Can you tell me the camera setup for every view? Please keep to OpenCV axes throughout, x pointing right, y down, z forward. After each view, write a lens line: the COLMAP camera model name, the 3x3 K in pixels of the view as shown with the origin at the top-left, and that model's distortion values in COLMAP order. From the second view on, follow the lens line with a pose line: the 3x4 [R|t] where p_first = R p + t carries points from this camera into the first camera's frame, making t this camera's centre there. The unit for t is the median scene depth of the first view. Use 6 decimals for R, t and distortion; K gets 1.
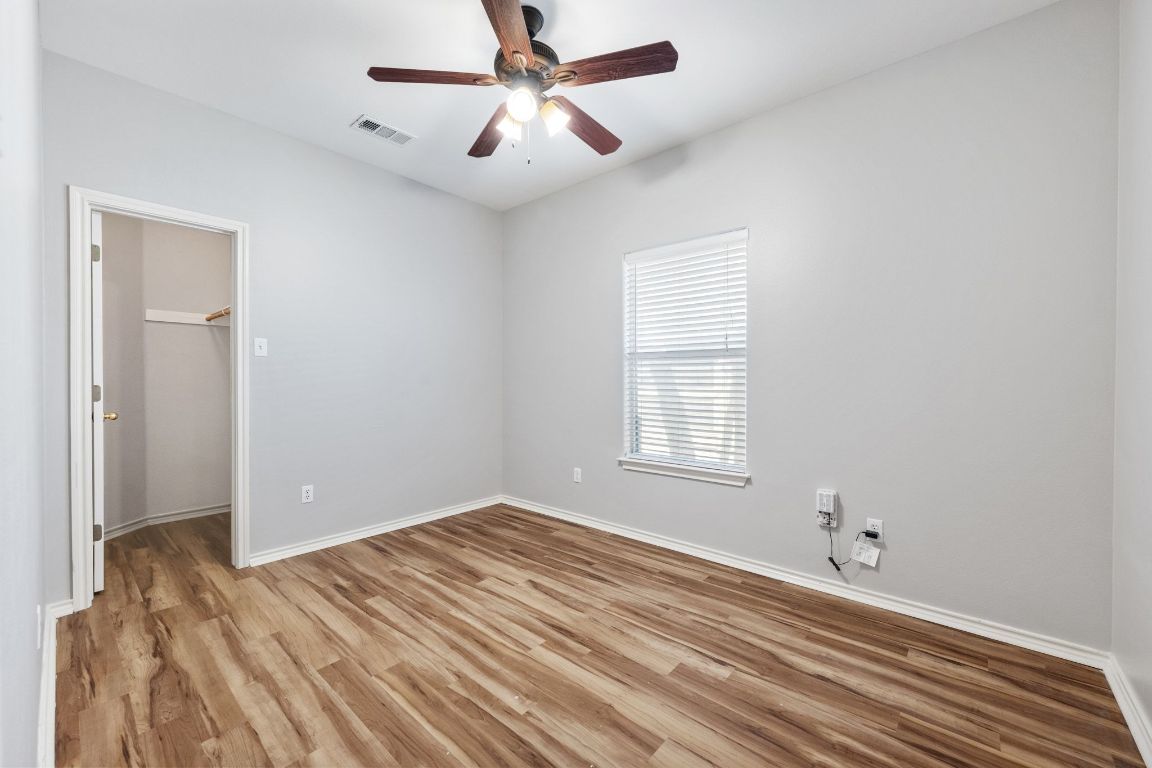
lens RADIAL K [[460.9, 0, 580.8], [0, 460.9, 386.0], [0, 0, 1]] dist [-0.002297, 0.000971]
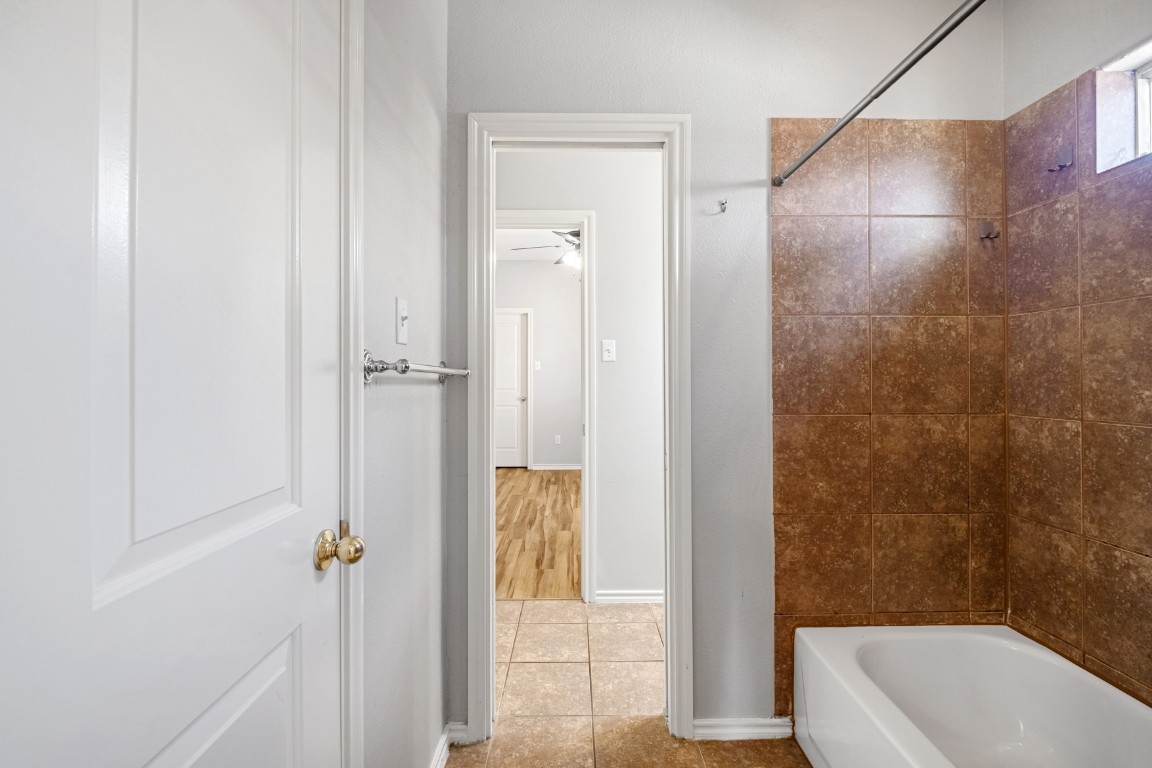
lens RADIAL K [[508.0, 0, 576.5], [0, 508.0, 378.7], [0, 0, 1]] dist [0.002493, -0.005382]
pose [[0.665273, -0.000452, -0.746600, 1.483867], [-0.000694, 0.999999, -0.001224, -0.029202], [0.746600, 0.001332, 0.665272, -0.523291]]
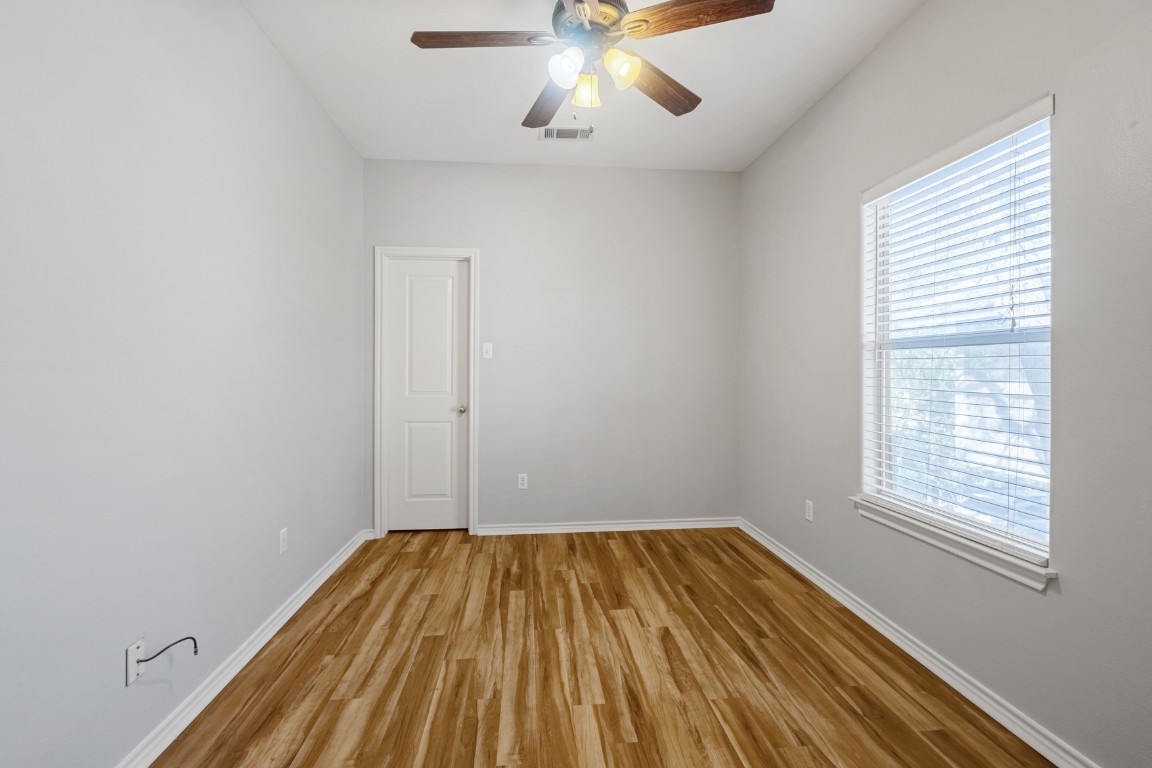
lens RADIAL K [[508.0, 0, 571.6], [0, 508.0, 372.3], [0, 0, 1]] dist [0.002493, -0.005382]
pose [[0.720178, 0.000518, -0.693789, 0.468373], [-0.005284, 0.999975, -0.004738, -0.031015], [0.693769, 0.007079, 0.720163, 0.276056]]
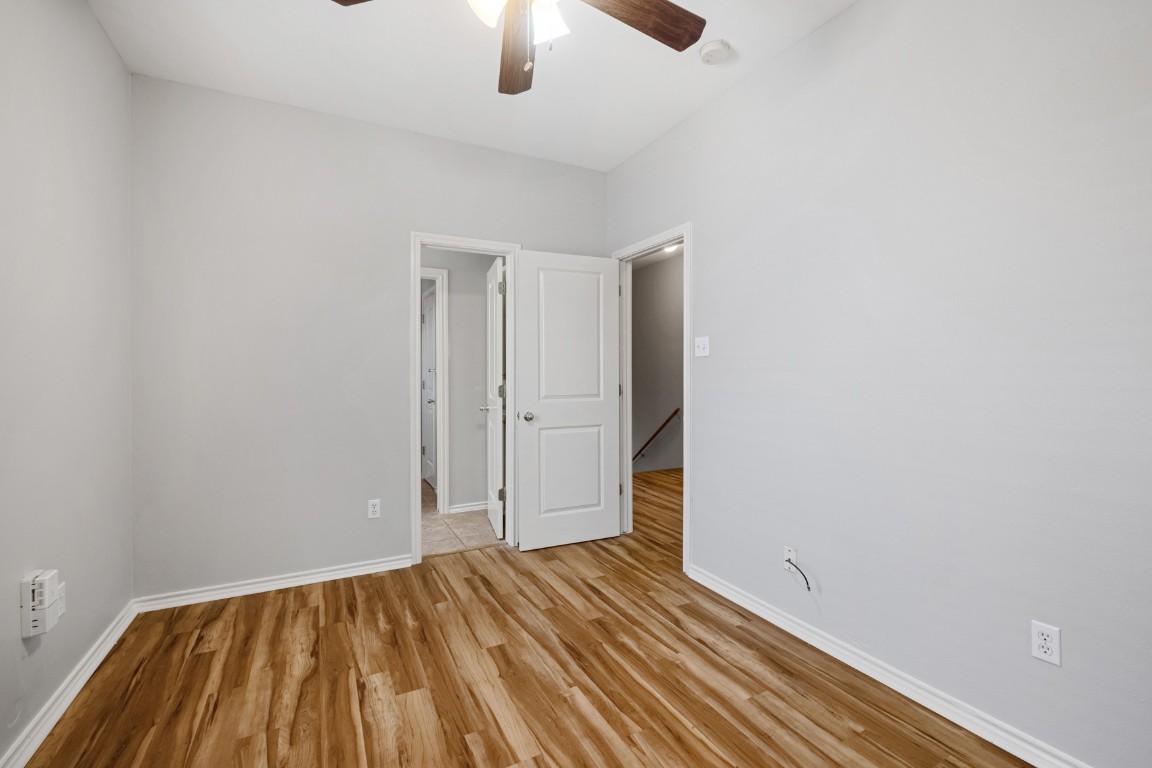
lens RADIAL K [[508.0, 0, 573.2], [0, 508.0, 377.3], [0, 0, 1]] dist [0.002493, -0.005382]
pose [[-0.926129, -0.002052, 0.377202, -0.417430], [0.005743, 0.999793, 0.019540, -0.044717], [-0.377164, 0.020263, -0.925925, 1.519416]]
